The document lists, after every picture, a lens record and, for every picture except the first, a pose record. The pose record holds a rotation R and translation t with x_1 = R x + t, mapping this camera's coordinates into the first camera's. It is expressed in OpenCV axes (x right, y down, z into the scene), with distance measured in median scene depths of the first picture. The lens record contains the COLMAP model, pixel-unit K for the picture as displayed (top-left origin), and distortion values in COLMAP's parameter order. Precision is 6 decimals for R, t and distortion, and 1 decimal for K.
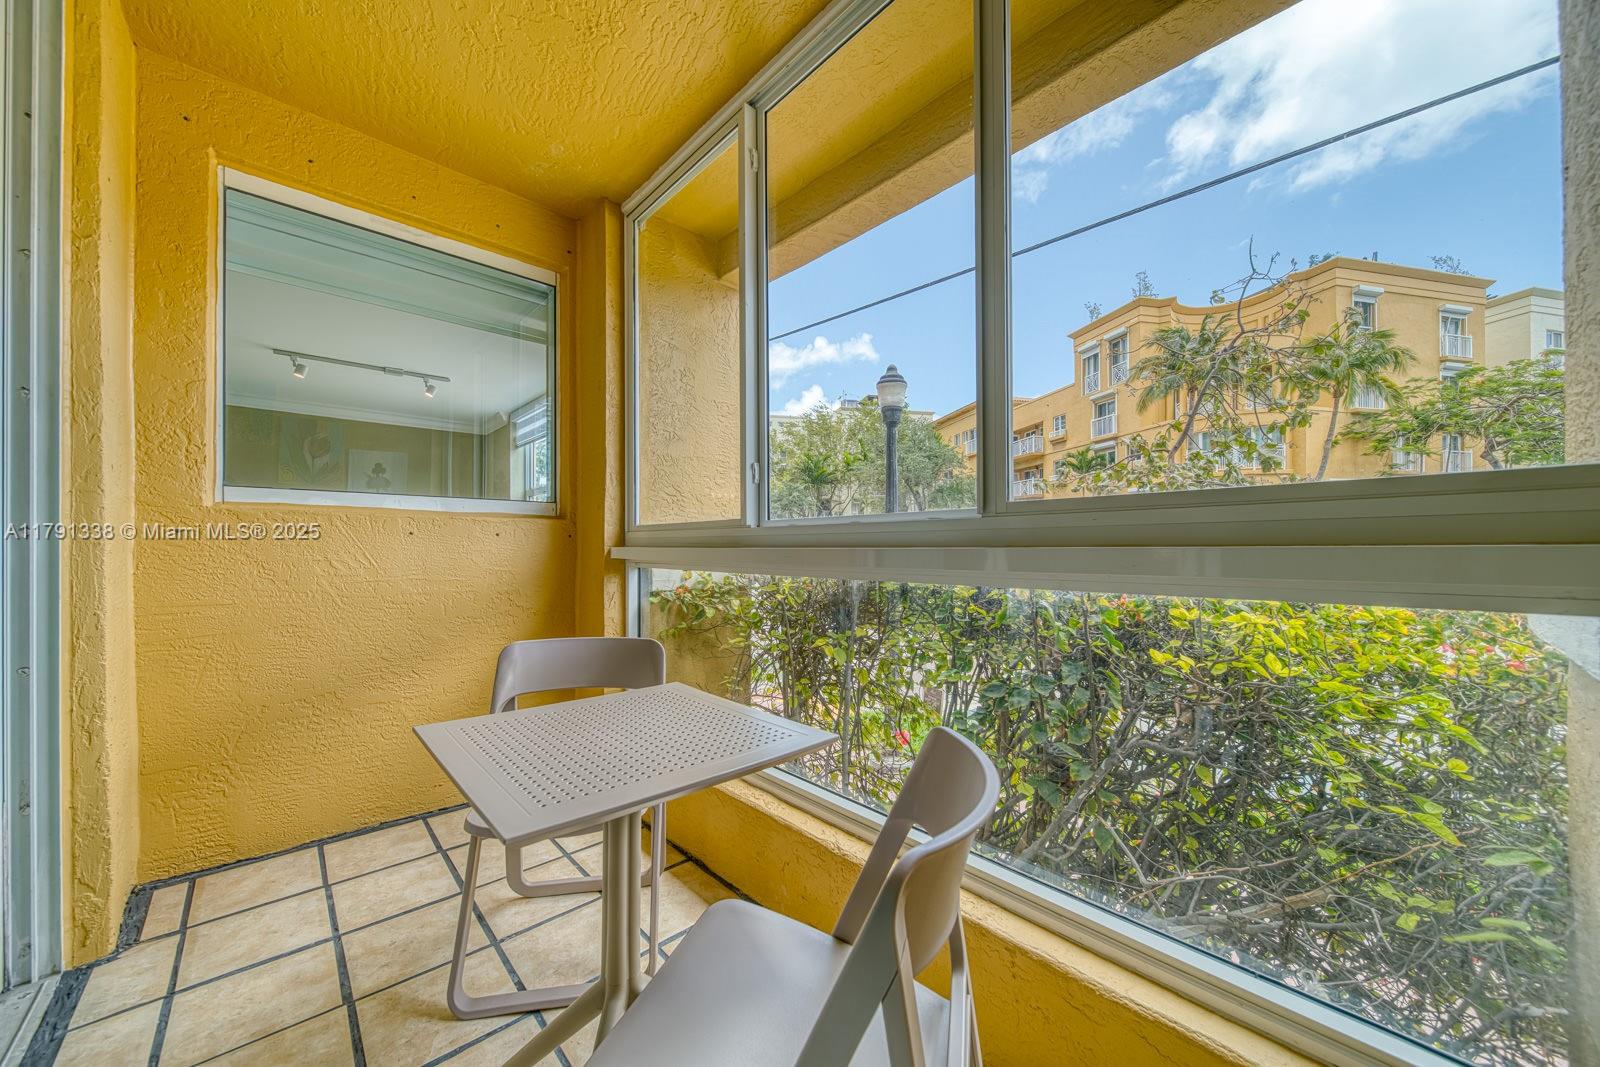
lens RADIAL K [[568.1, 0, 799.5], [0, 568.1, 548.9], [0, 0, 1]] dist [-0.000596, -0.000155]
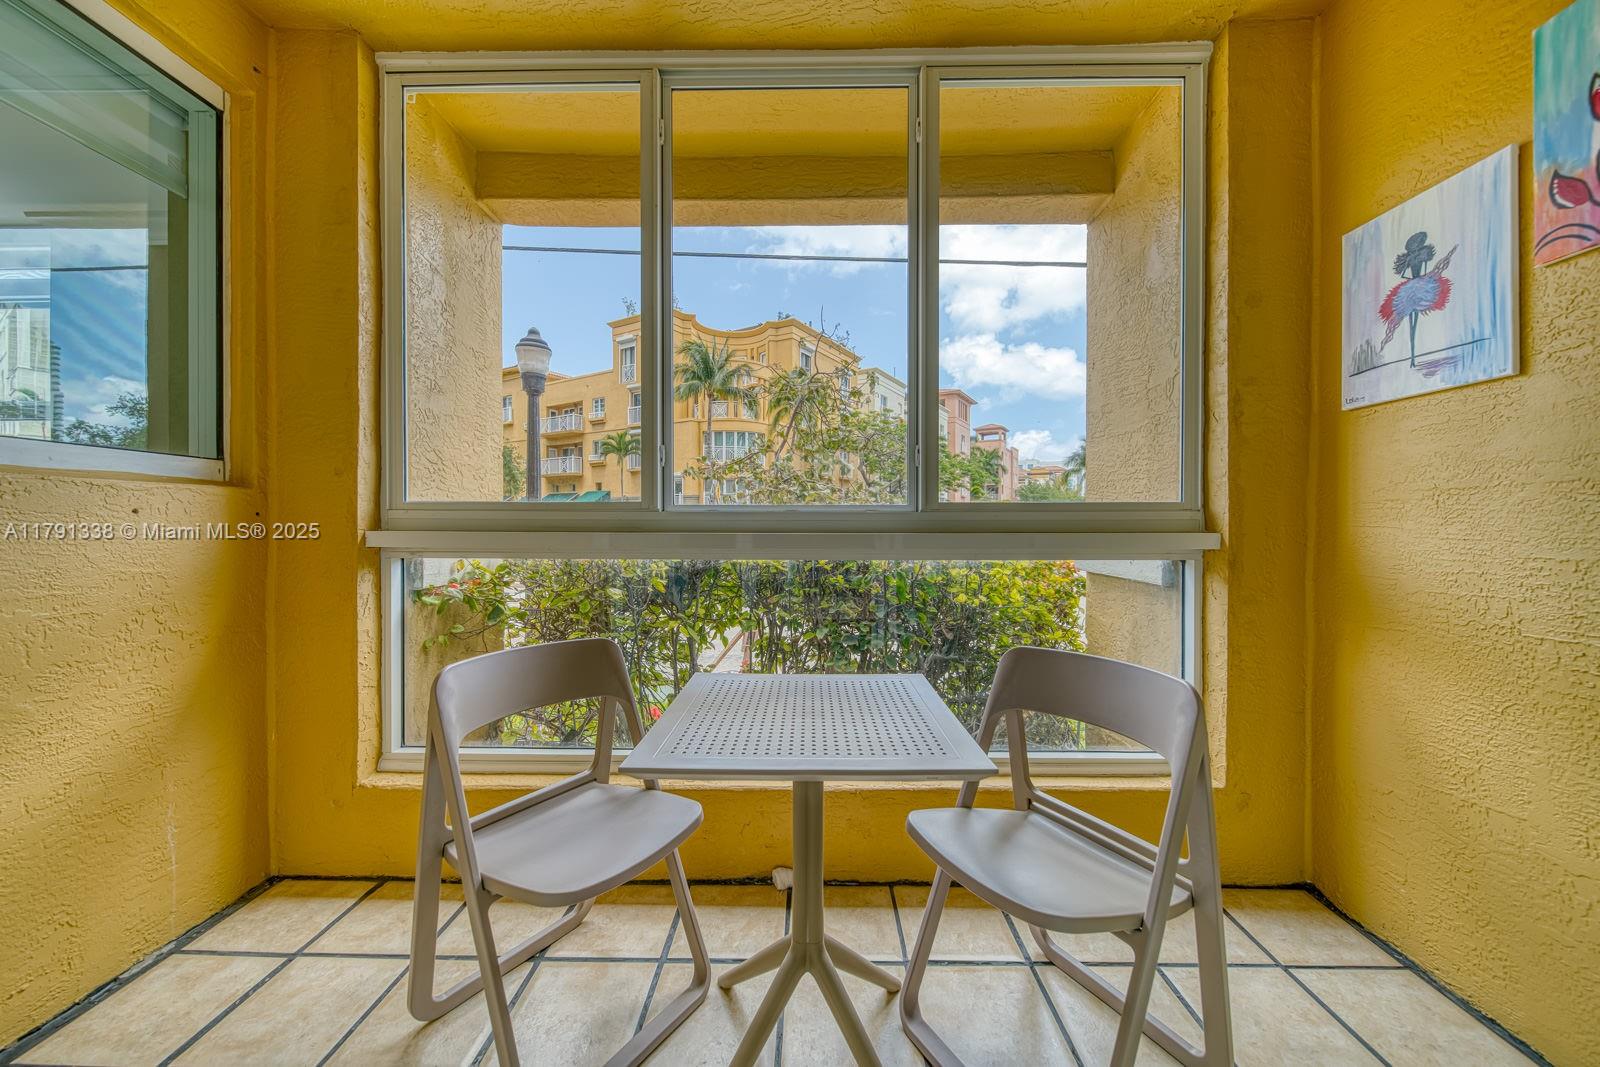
lens RADIAL K [[567.3, 0, 799.1], [0, 567.3, 527.9], [0, 0, 1]] dist [-0.001376, -0.000288]
pose [[0.694098, -0.001804, 0.719878, -0.441054], [-0.001802, 0.999989, 0.004243, -0.010573], [-0.719878, -0.004242, 0.694088, 0.113996]]
